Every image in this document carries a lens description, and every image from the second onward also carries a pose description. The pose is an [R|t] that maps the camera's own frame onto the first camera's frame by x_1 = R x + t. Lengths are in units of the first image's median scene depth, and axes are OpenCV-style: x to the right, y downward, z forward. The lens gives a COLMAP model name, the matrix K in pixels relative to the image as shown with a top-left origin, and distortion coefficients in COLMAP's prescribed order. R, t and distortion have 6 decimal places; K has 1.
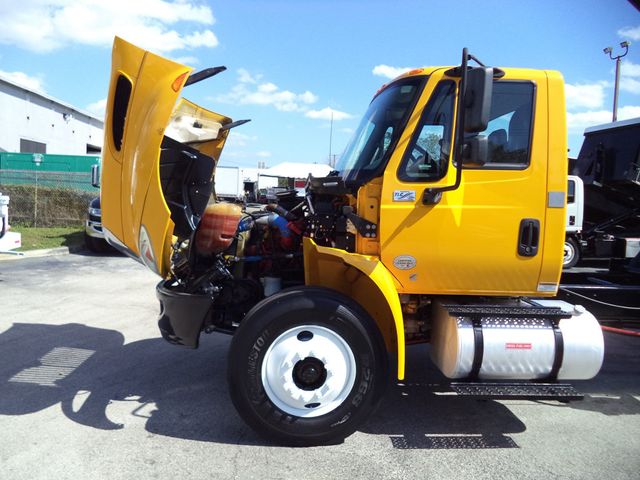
lens RADIAL K [[556.8, 0, 341.1], [0, 556.8, 239.5], [0, 0, 1]] dist [-0.013068, -0.006575]
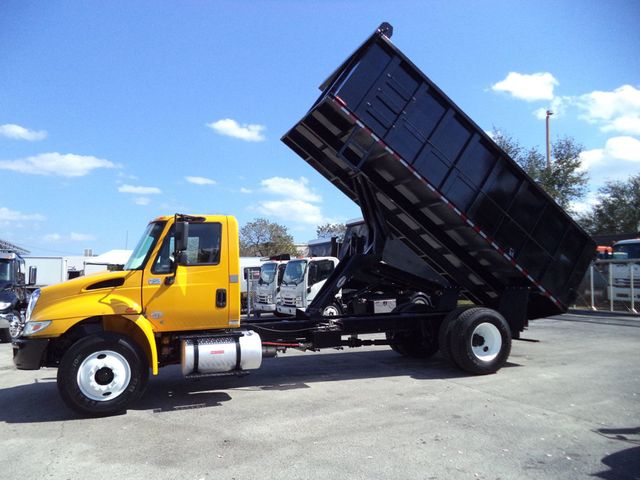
lens RADIAL K [[509.6, 0, 340.1], [0, 509.6, 233.1], [0, 0, 1]] dist [-0.040149, -0.002793]
pose [[0.947467, -0.027293, 0.318686, 0.165383], [0.078148, 0.985910, -0.147902, 0.070890], [-0.310159, 0.165036, 0.936250, -0.915478]]
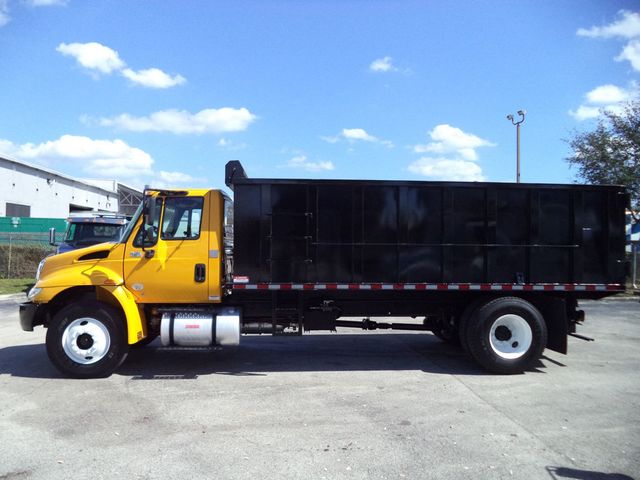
lens RADIAL K [[514.5, 0, 317.1], [0, 514.5, 236.0], [0, 0, 1]] dist [-0.029712, -0.005988]
pose [[0.999569, -0.023579, 0.017478, 0.738742], [0.025131, 0.995187, -0.094715, 0.050132], [-0.015160, 0.095114, 0.995351, -0.886459]]
